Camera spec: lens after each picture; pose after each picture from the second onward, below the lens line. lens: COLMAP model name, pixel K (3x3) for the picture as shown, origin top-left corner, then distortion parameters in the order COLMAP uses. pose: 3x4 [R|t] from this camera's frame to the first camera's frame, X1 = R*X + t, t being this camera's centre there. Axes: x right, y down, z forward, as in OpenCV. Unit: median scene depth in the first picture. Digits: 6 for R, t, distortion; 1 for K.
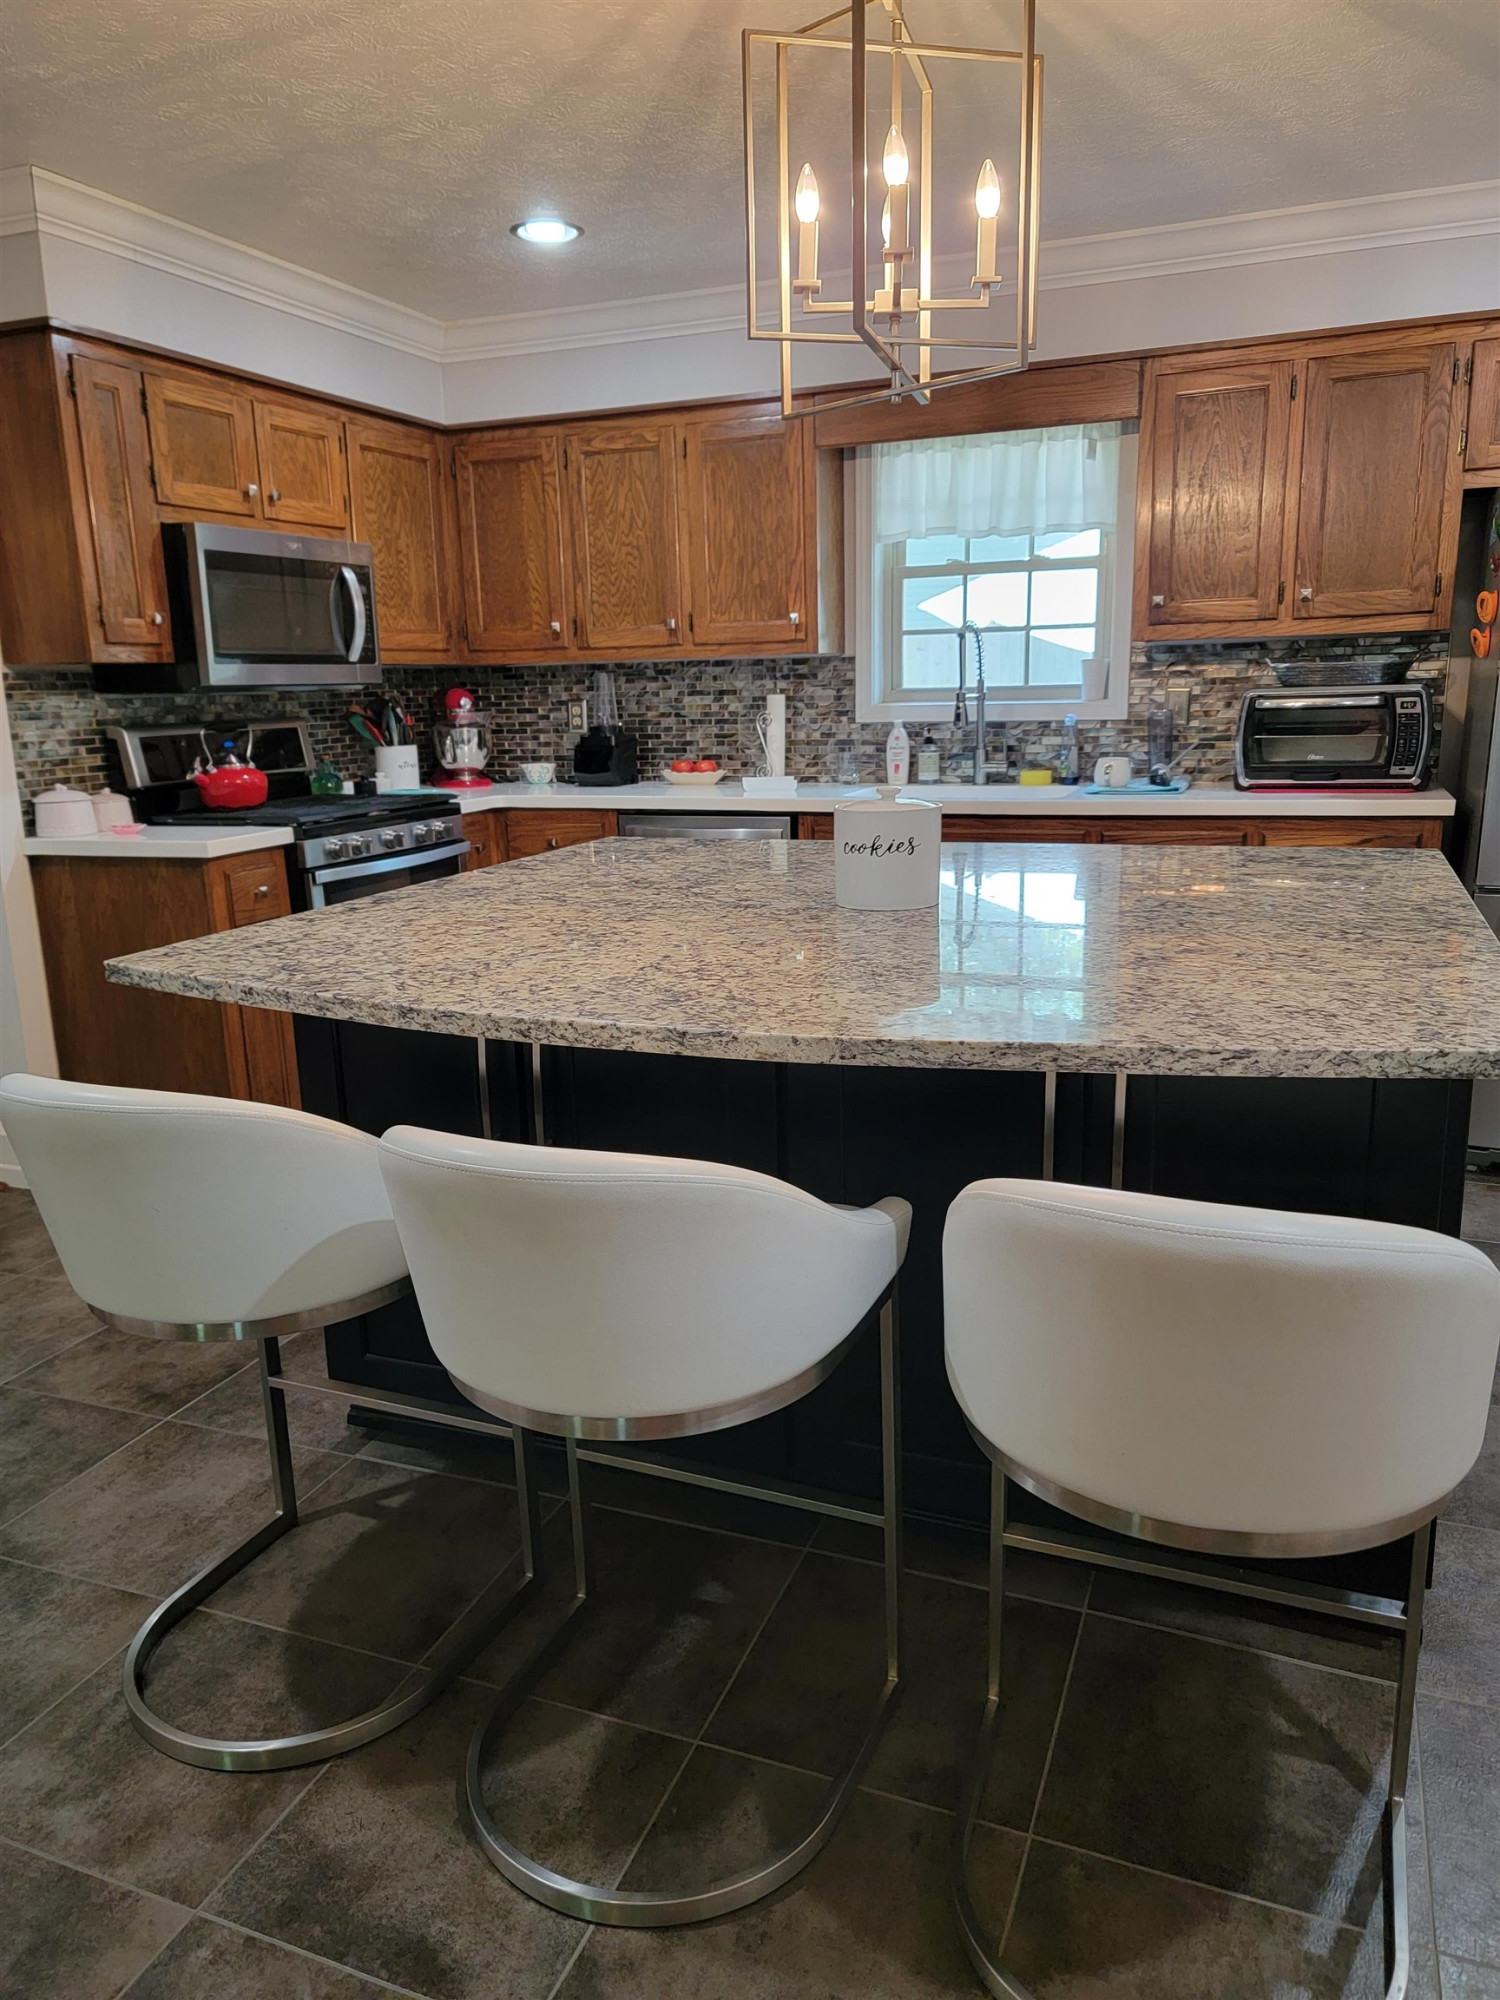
lens RADIAL K [[1390.8, 0, 748.2], [0, 1390.8, 1005.0], [0, 0, 1]] dist [0.057193, -0.052793]
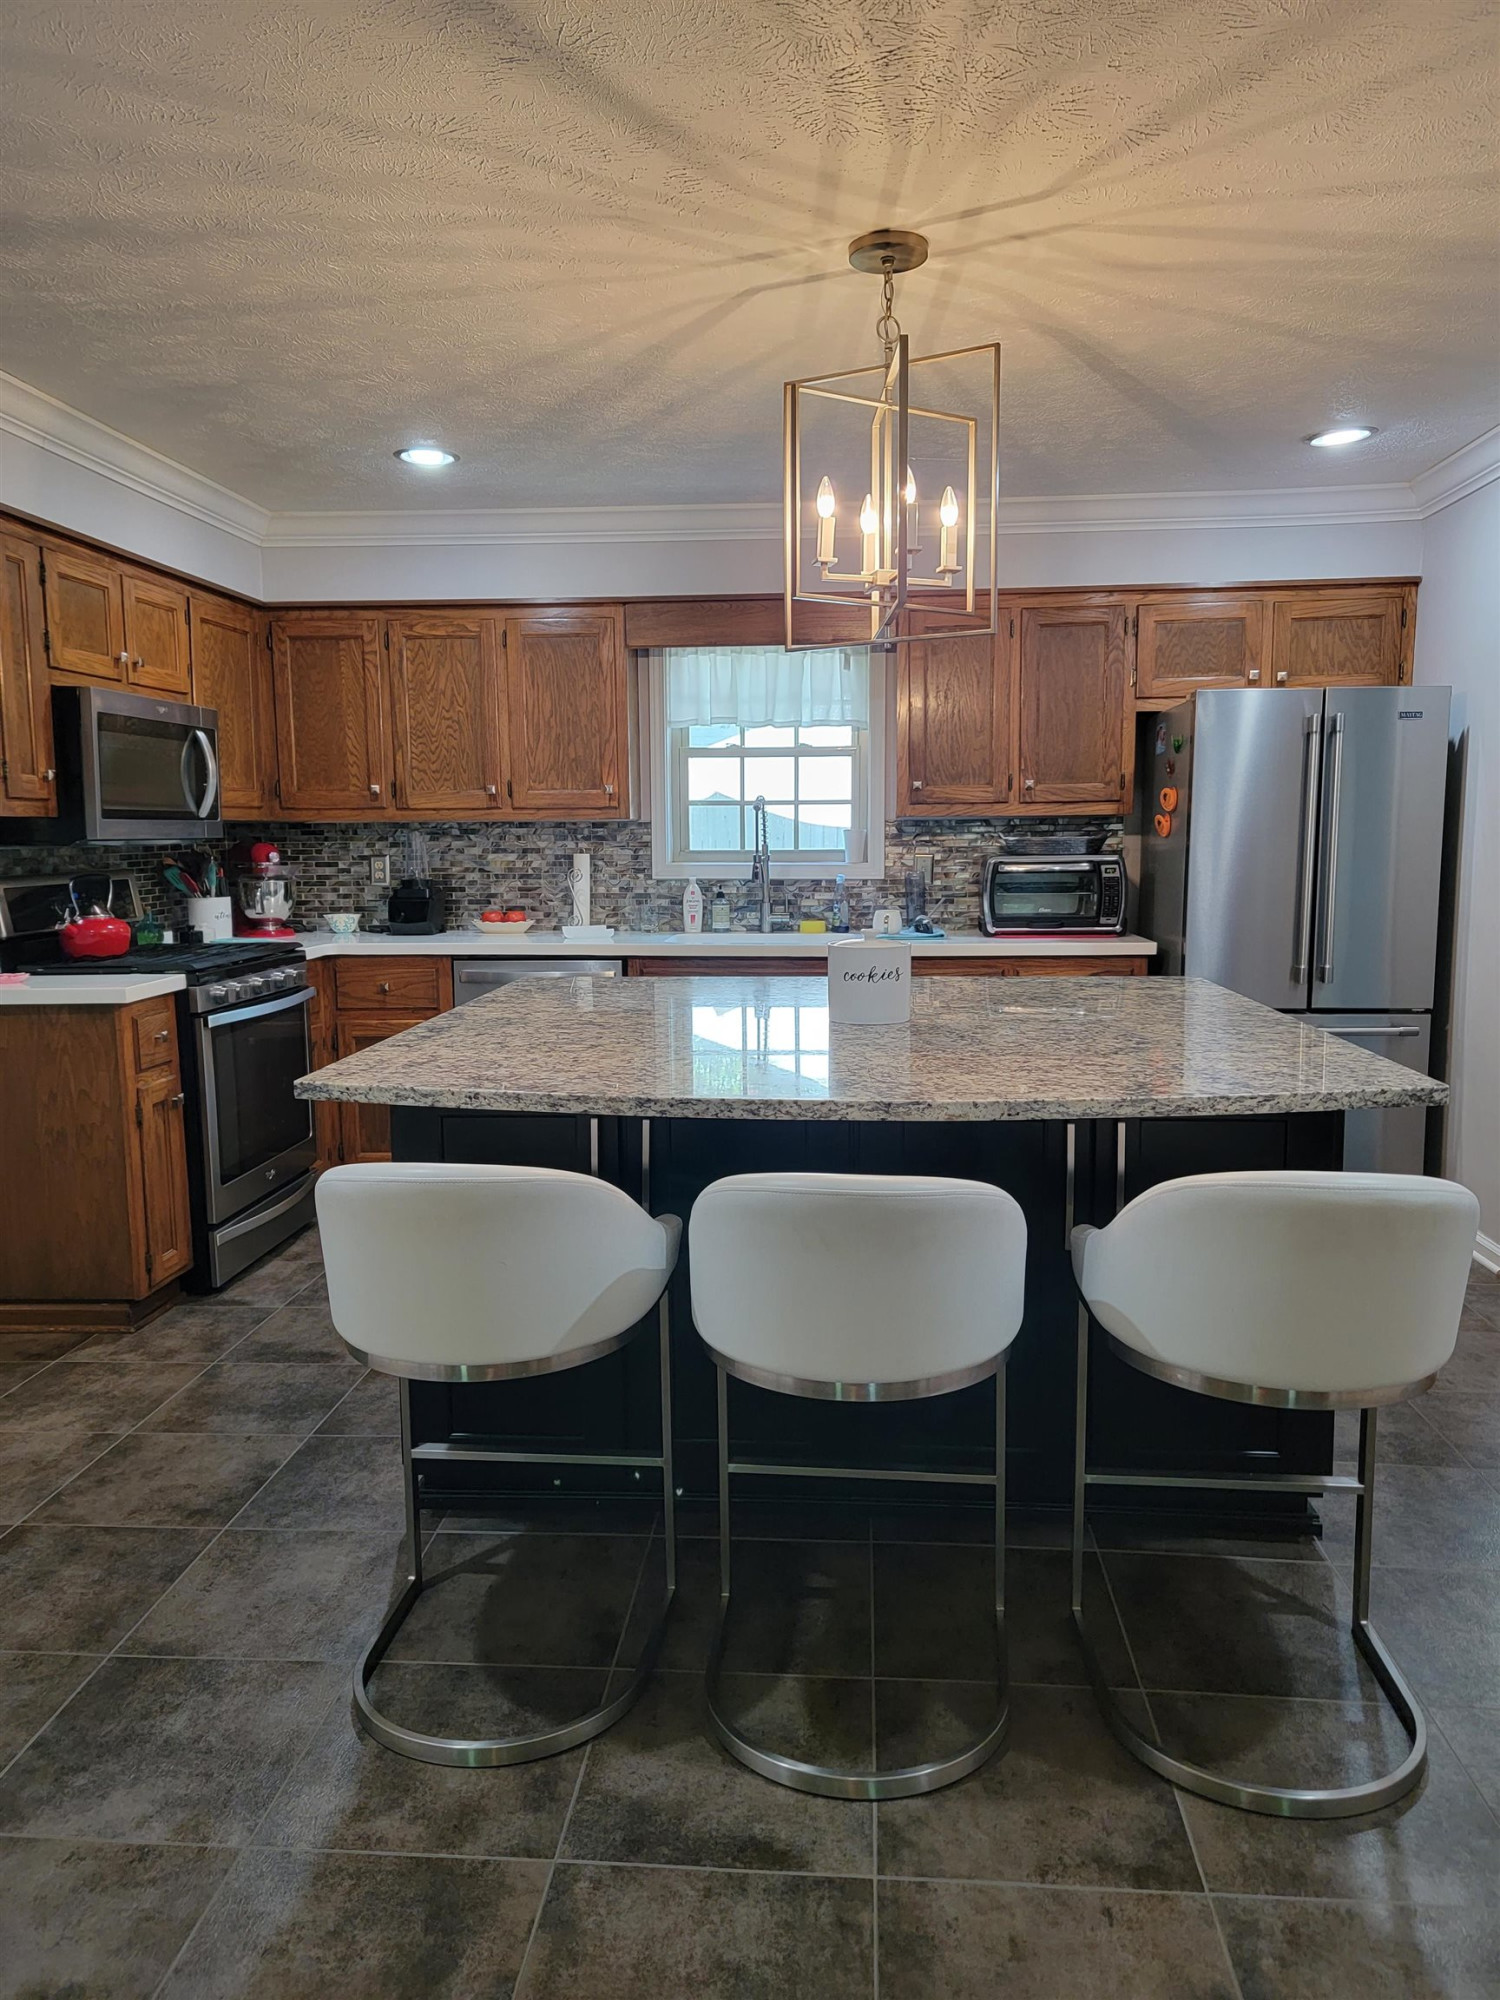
lens RADIAL K [[1380.5, 0, 755.7], [0, 1380.5, 997.8], [0, 0, 1]] dist [0.067308, -0.064583]
pose [[0.954407, -0.017404, 0.298002, -0.195141], [0.051039, 0.993113, -0.105462, 0.018018], [-0.294114, 0.115863, 0.948722, -0.088214]]
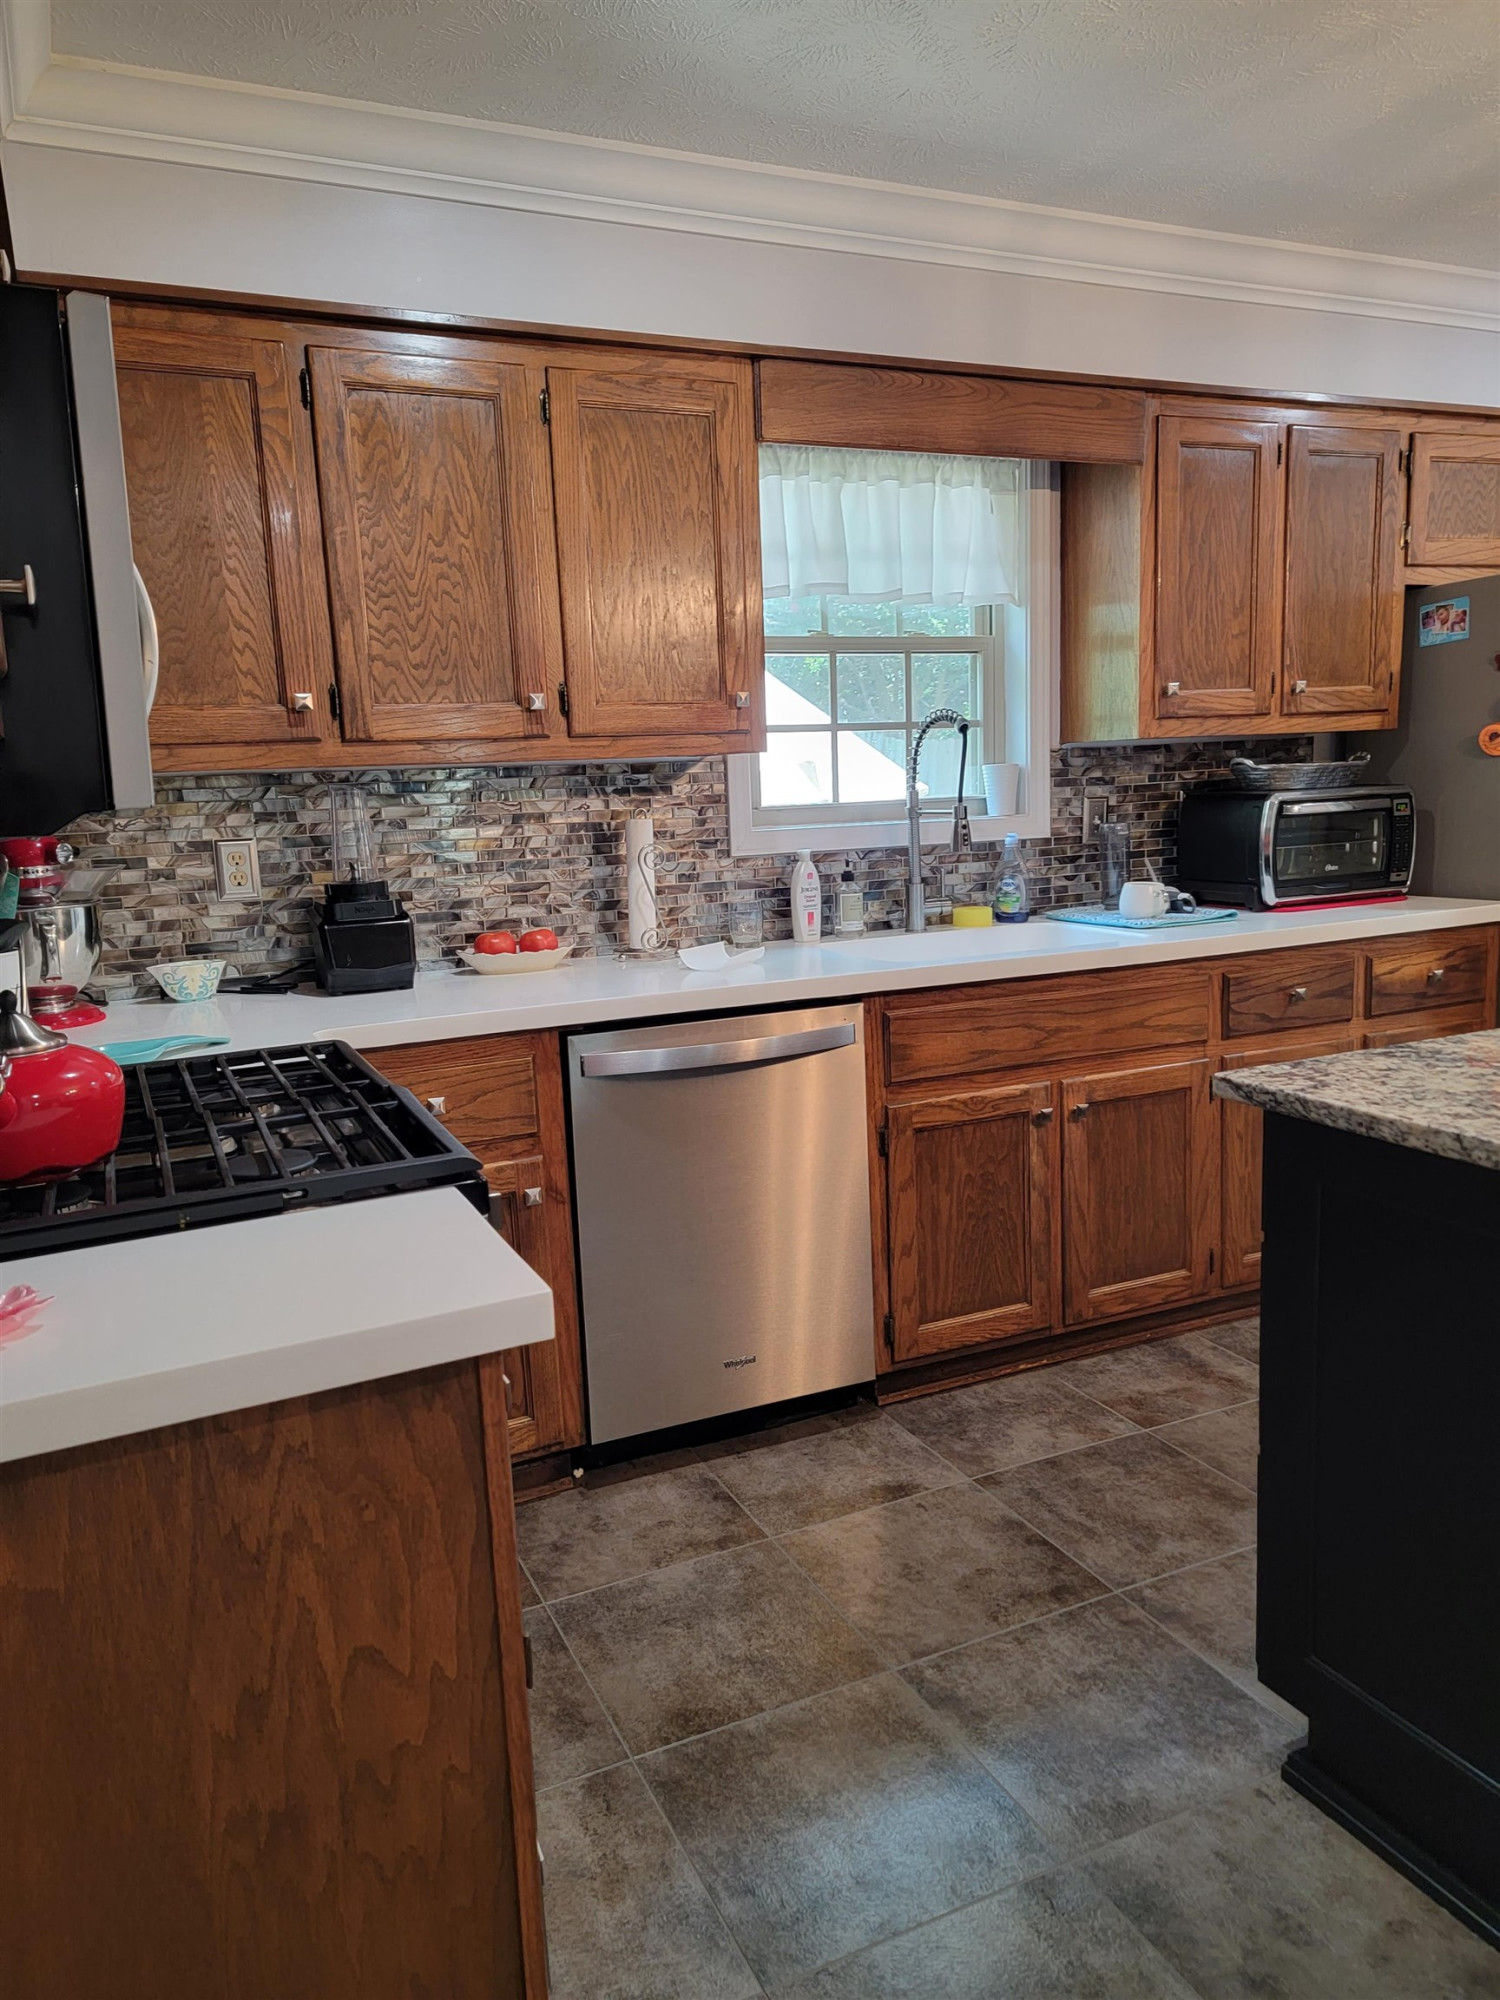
lens RADIAL K [[1390.5, 0, 721.0], [0, 1390.5, 1003.1], [0, 0, 1]] dist [0.064133, -0.059644]
pose [[0.699688, -0.115006, 0.705131, -0.445896], [0.184918, 0.982479, -0.023249, -0.128703], [-0.690103, 0.146659, 0.708695, 0.584114]]
